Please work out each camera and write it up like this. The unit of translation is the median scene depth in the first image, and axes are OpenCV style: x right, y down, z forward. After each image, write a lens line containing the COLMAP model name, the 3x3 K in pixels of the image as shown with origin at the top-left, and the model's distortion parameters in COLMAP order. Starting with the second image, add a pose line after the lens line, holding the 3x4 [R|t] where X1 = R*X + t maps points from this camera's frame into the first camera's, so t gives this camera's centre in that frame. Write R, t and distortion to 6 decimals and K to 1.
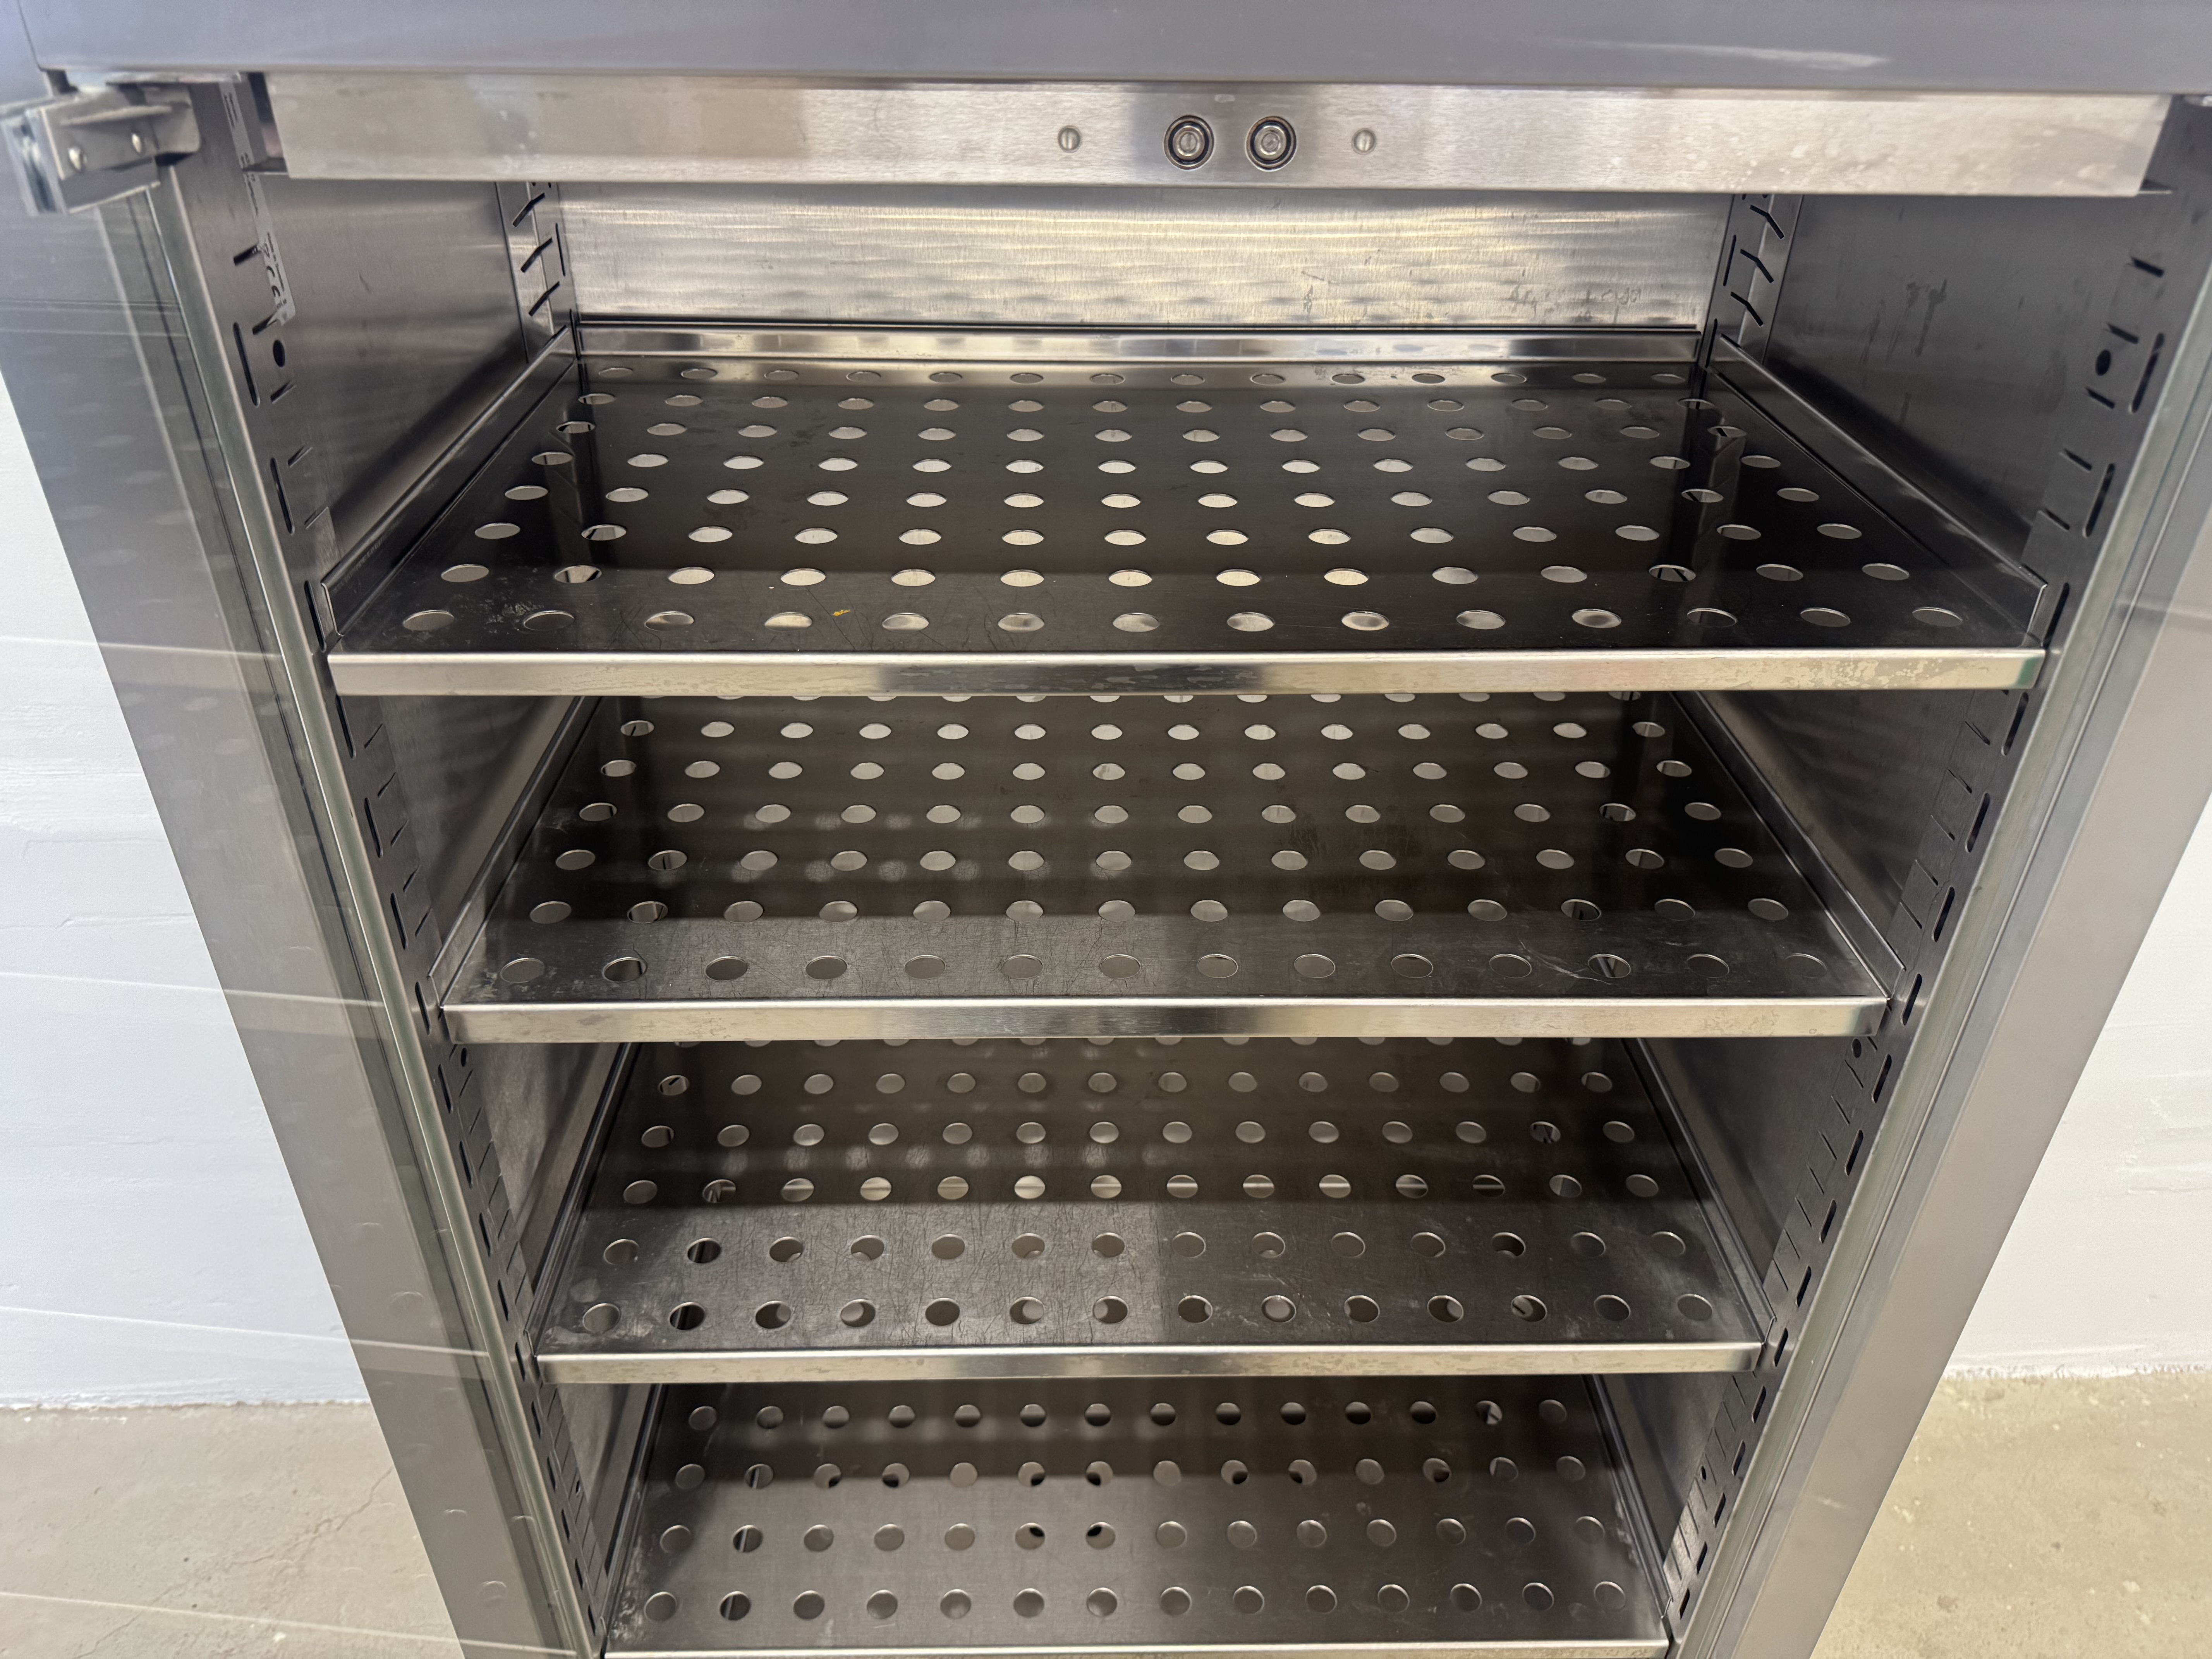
lens RADIAL K [[1562.6, 0, 1106.4], [0, 1562.6, 826.7], [0, 0, 1]] dist [0.001195, -0.003239]
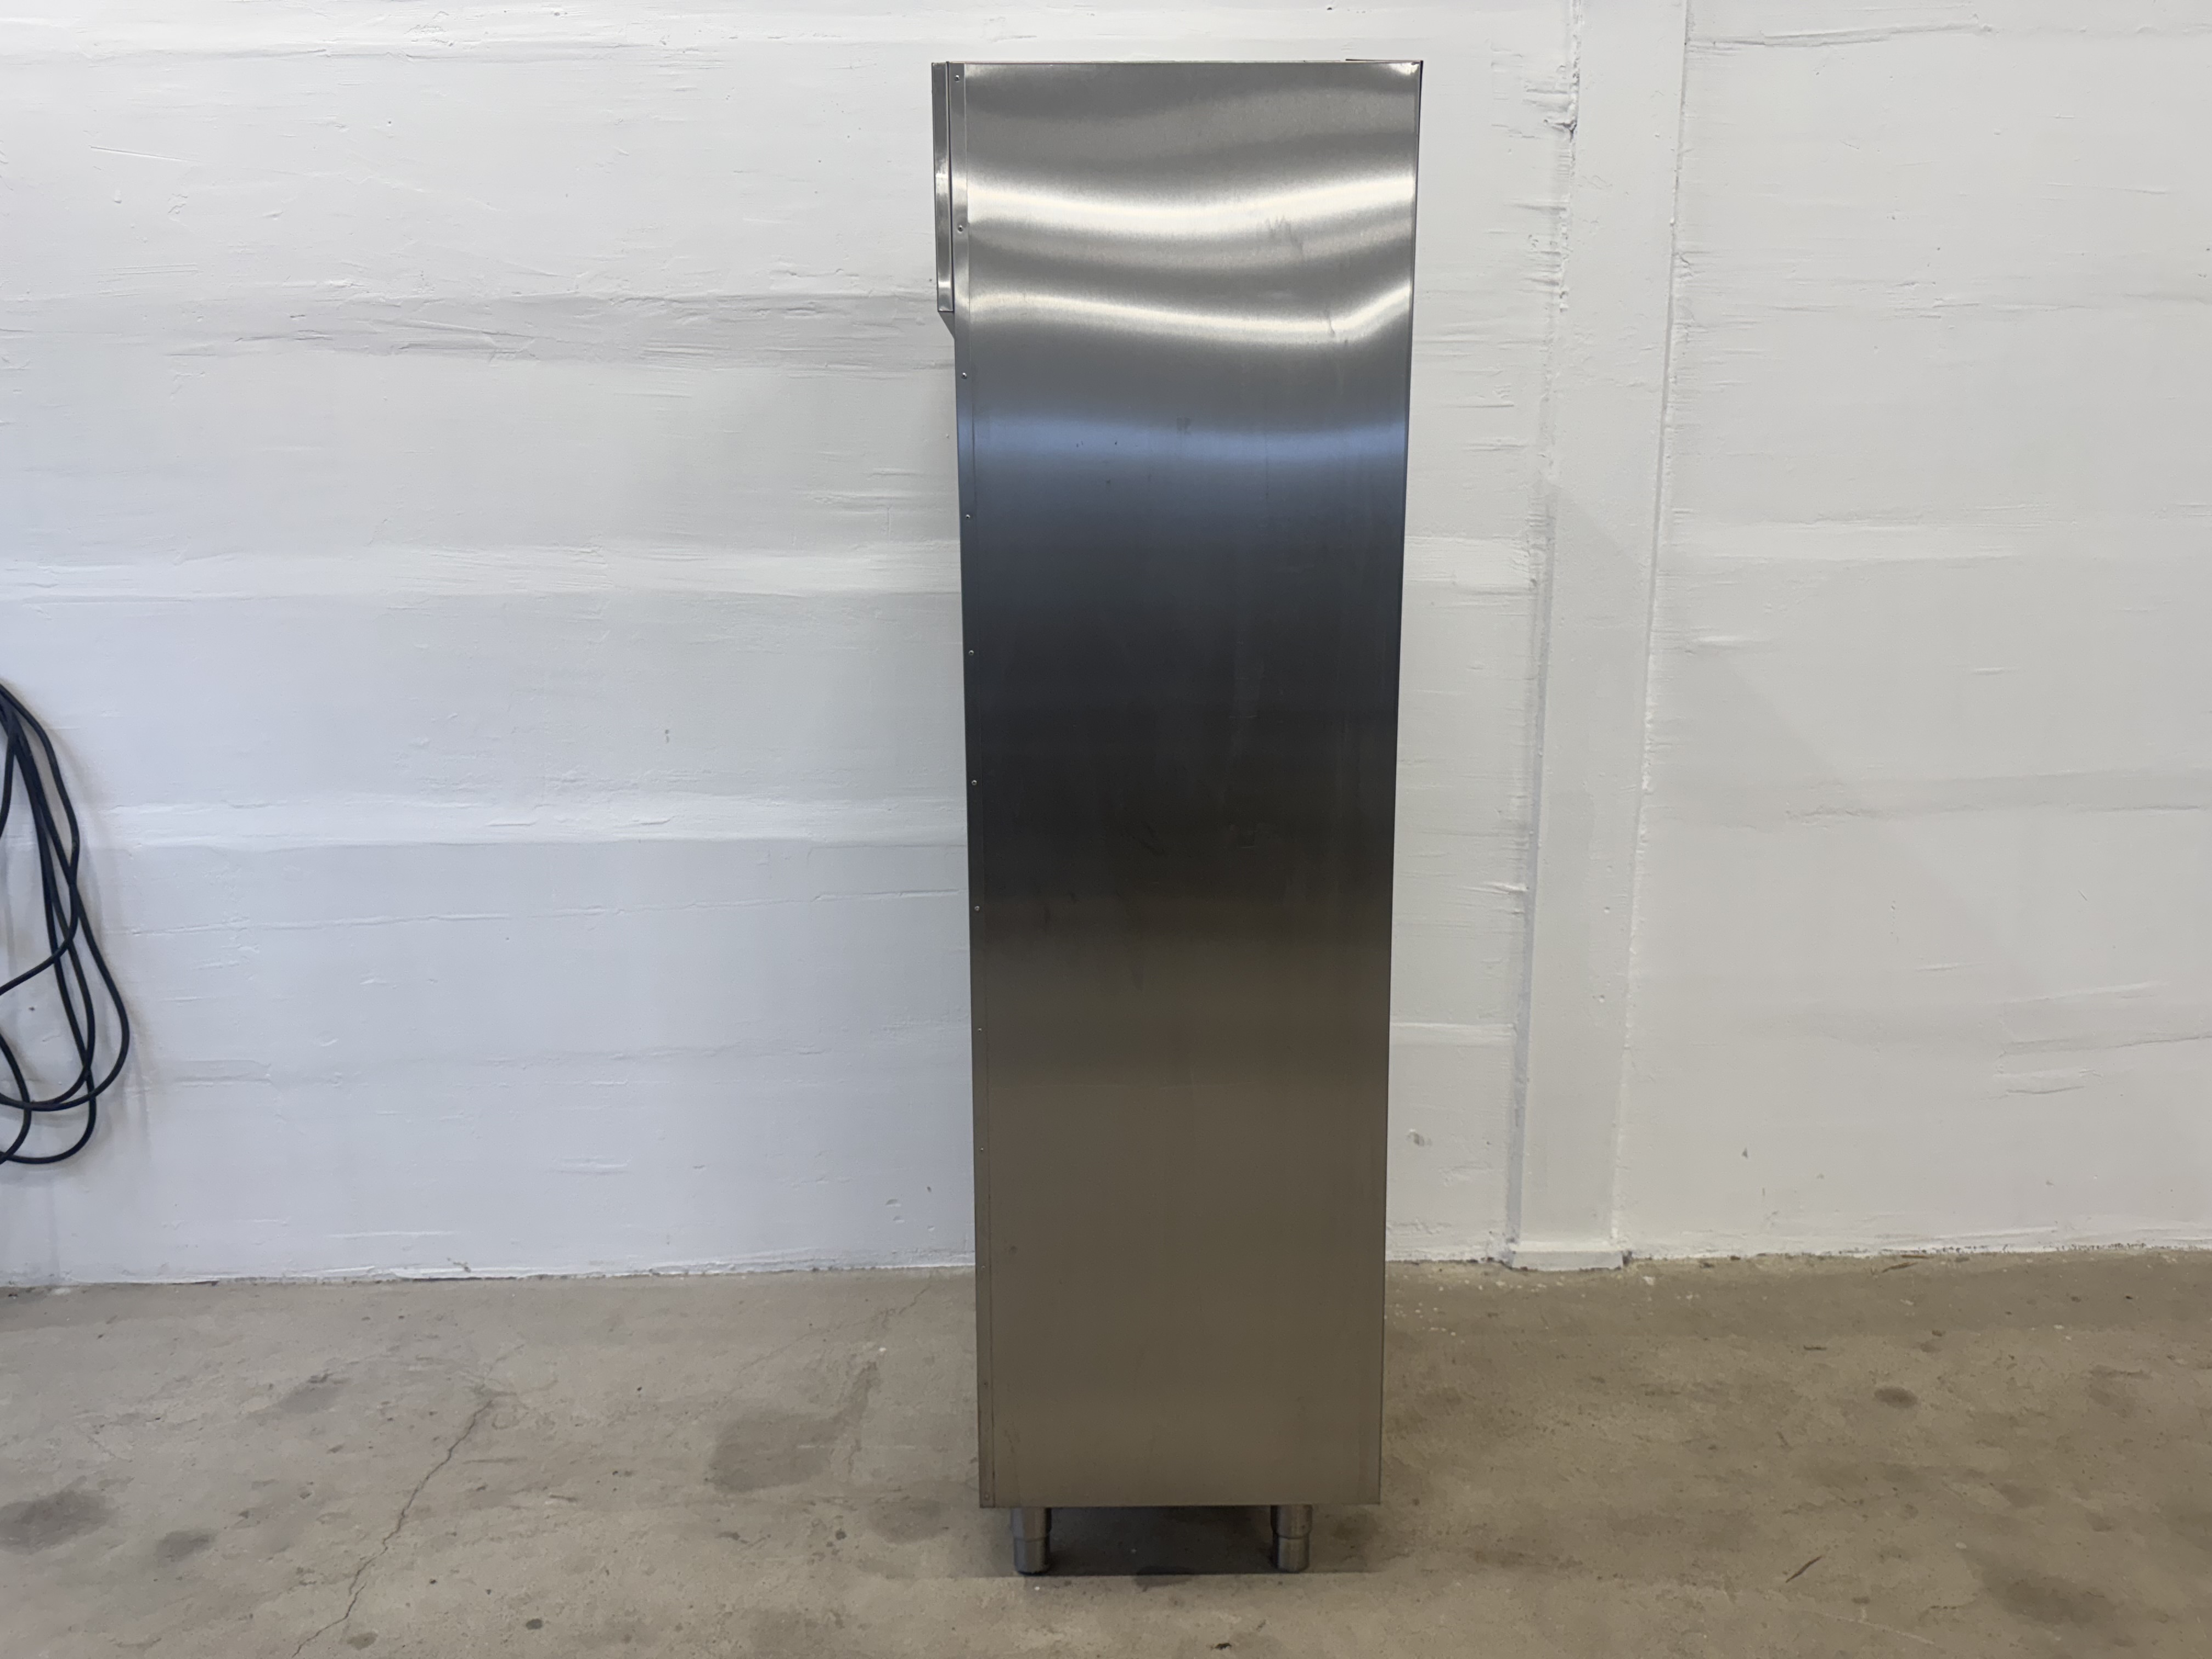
lens RADIAL K [[1562.6, 0, 1106.4], [0, 1562.6, 826.7], [0, 0, 1]] dist [0.001195, -0.003239]
pose [[0.999454, -0.026851, -0.019242, -0.223974], [0.017703, 0.927162, -0.374243, 0.548808], [0.027889, 0.373698, 0.927131, -0.597416]]
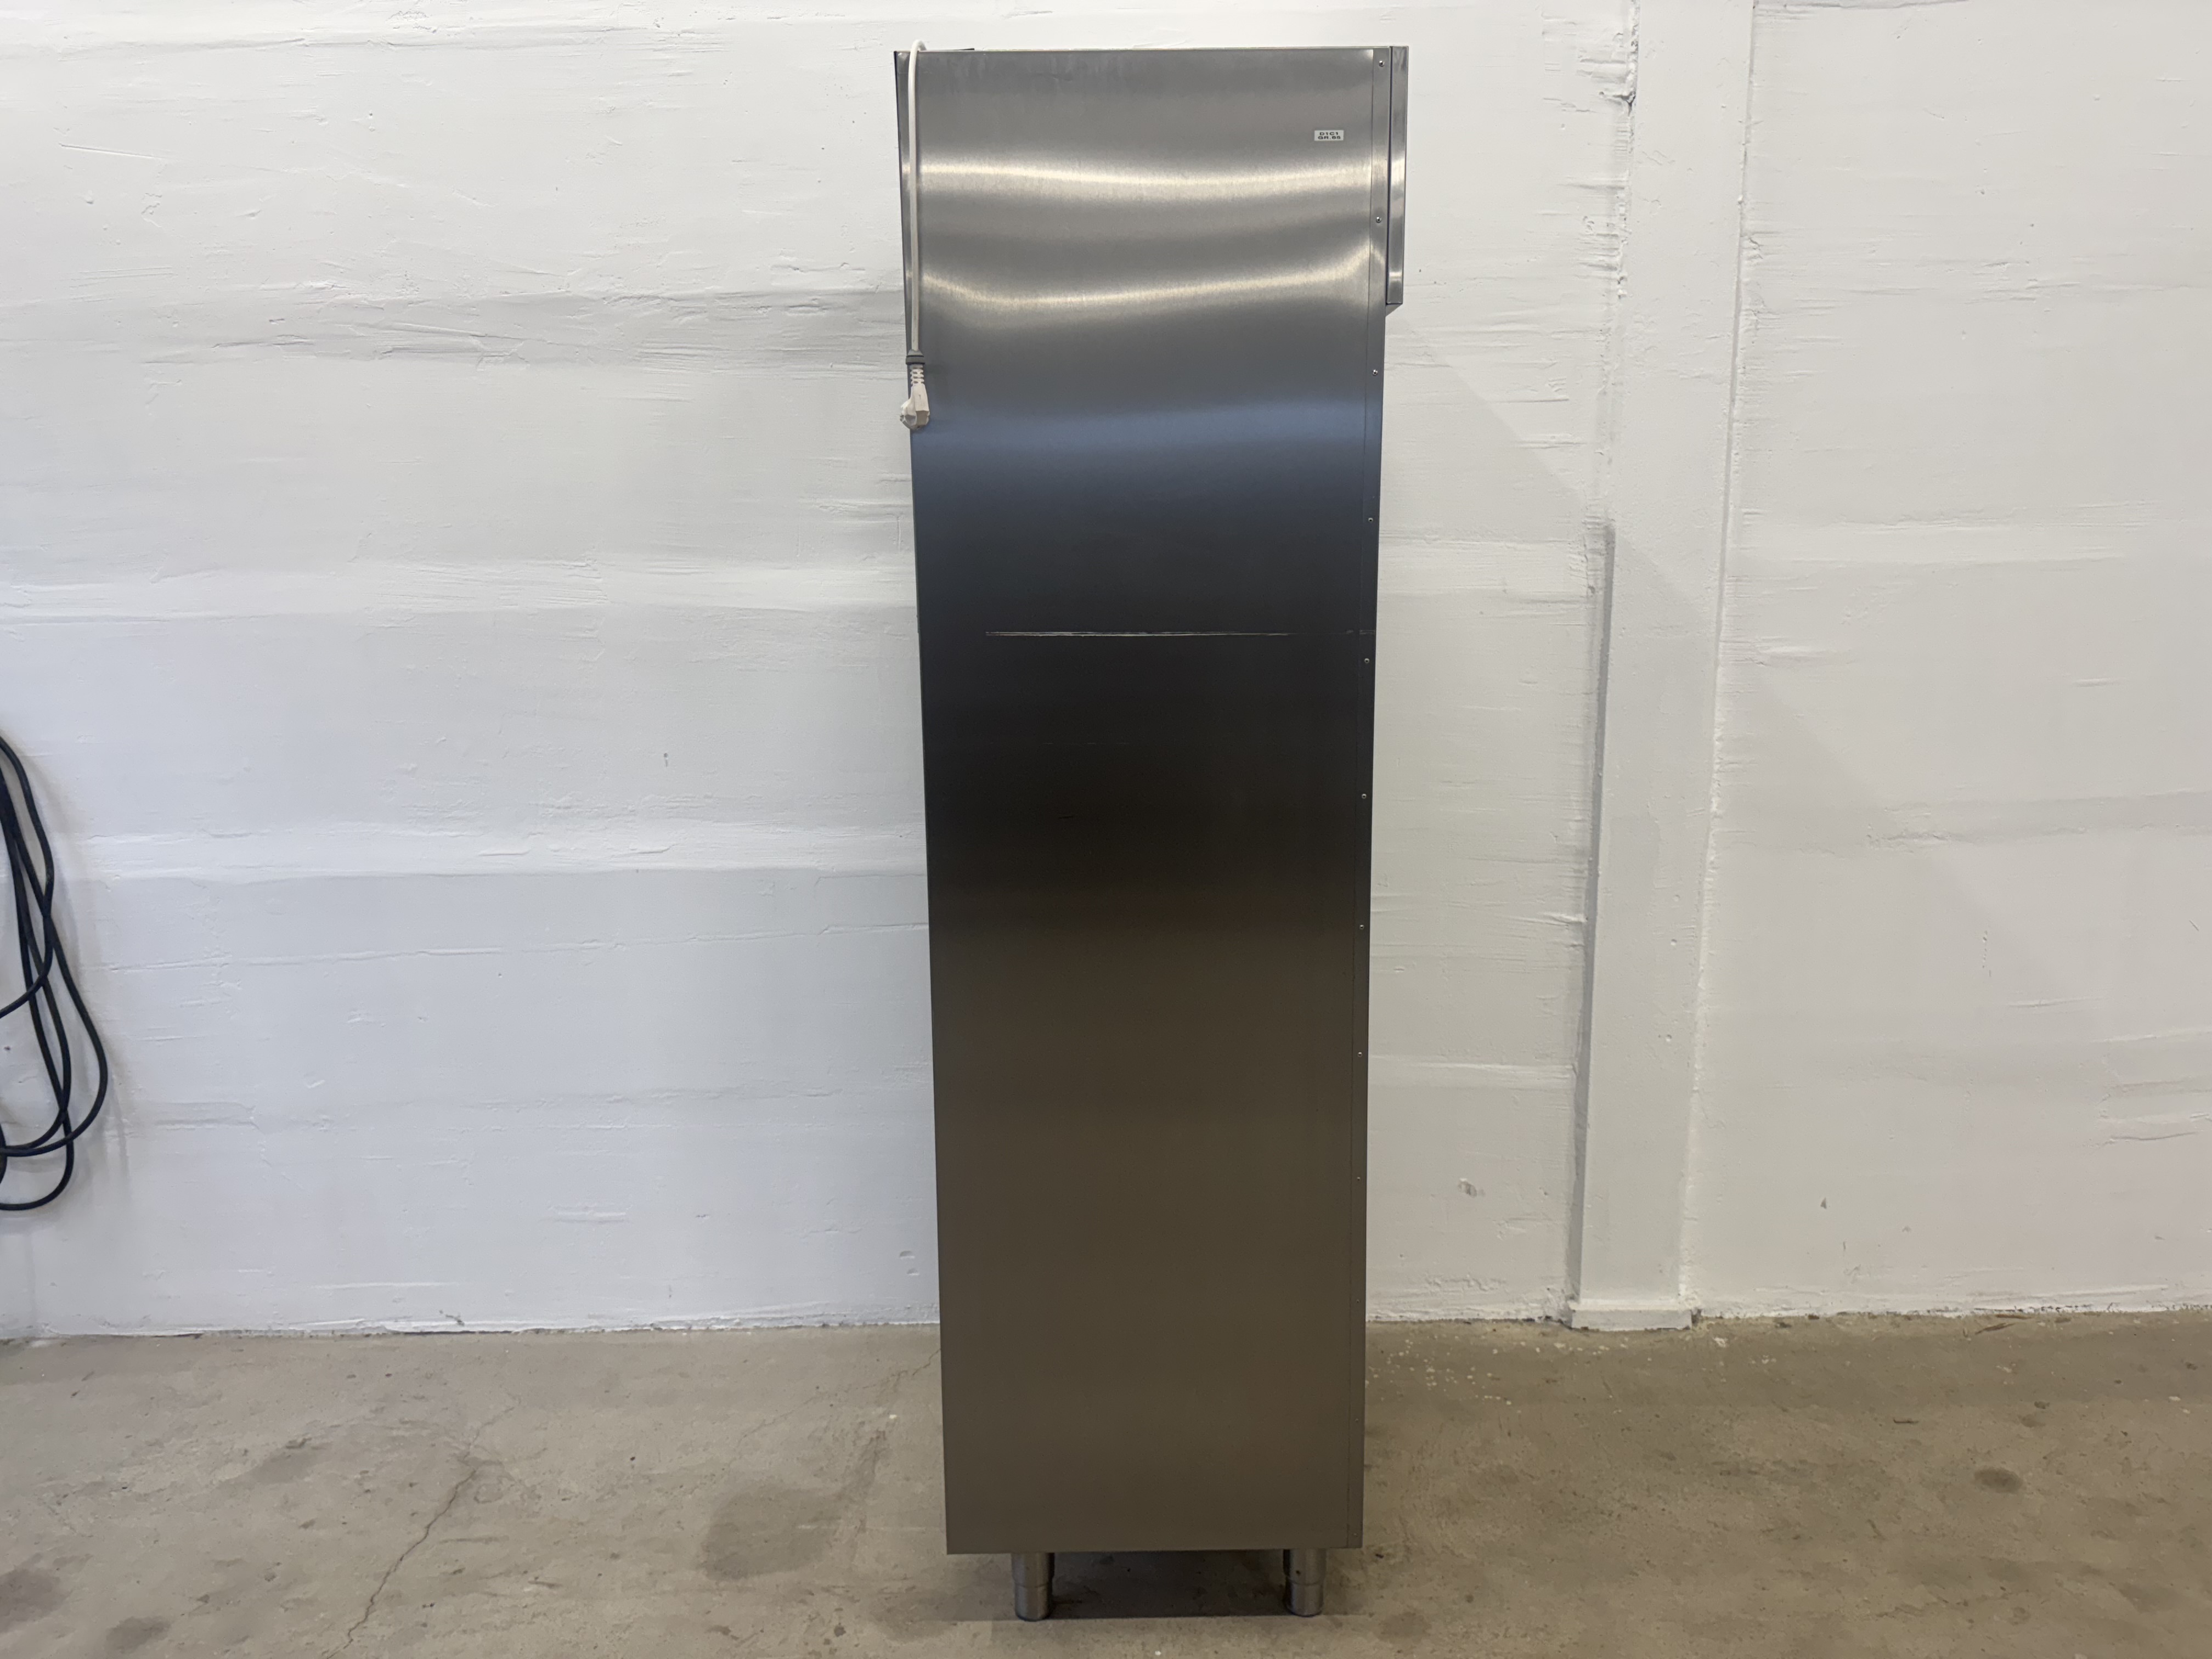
lens RADIAL K [[1562.6, 0, 1106.4], [0, 1562.6, 826.7], [0, 0, 1]] dist [0.001195, -0.003239]
pose [[0.998429, -0.030525, -0.046985, -0.209397], [0.010214, 0.923673, -0.383046, 0.502878], [0.055092, 0.381964, 0.922534, -0.514233]]
